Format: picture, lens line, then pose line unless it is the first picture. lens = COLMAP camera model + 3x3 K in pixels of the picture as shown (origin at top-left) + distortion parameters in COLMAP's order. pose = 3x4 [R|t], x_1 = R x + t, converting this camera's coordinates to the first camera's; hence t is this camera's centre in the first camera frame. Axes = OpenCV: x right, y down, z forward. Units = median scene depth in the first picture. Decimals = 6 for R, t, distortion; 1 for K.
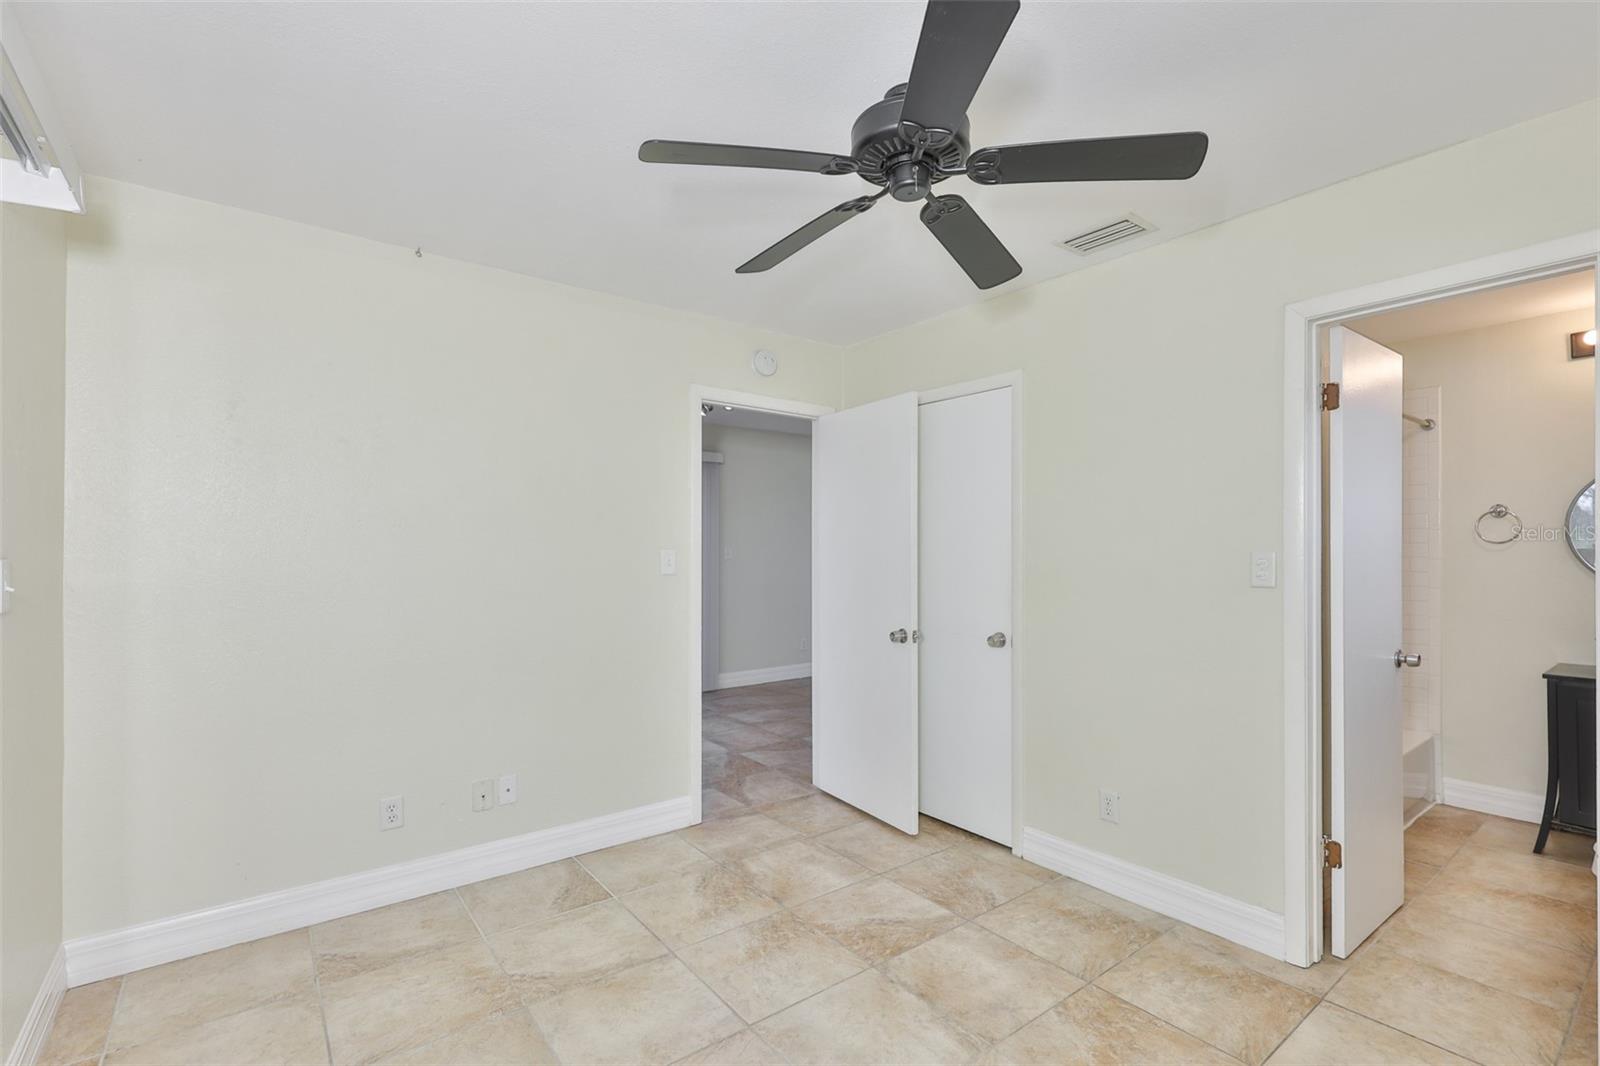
lens RADIAL K [[700.3, 0, 806.5], [0, 700.3, 550.3], [0, 0, 1]] dist [-0.001887, 0.000105]
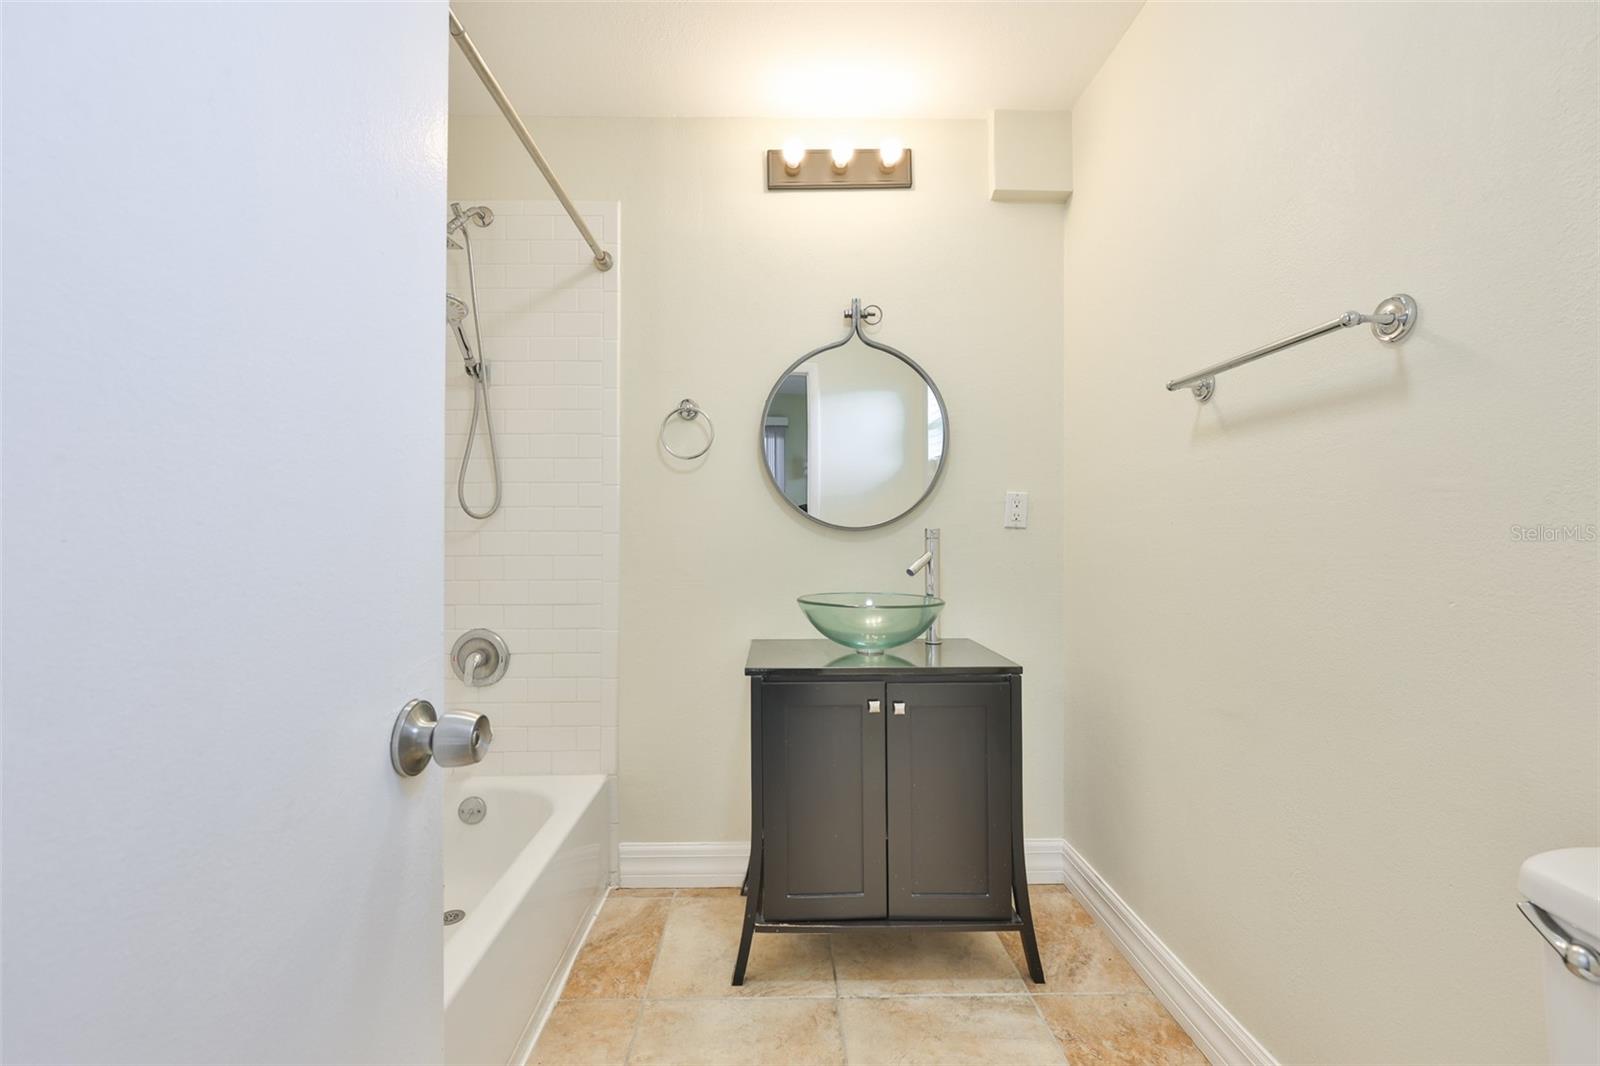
lens RADIAL K [[715.4, 0, 784.6], [0, 715.4, 540.7], [0, 0, 1]] dist [-0.001674, 0.000261]
pose [[0.599077, 0.001667, 0.800689, 0.539945], [-0.006349, 0.999976, 0.002669, 0.064069], [-0.800666, -0.006682, 0.599074, 0.557137]]
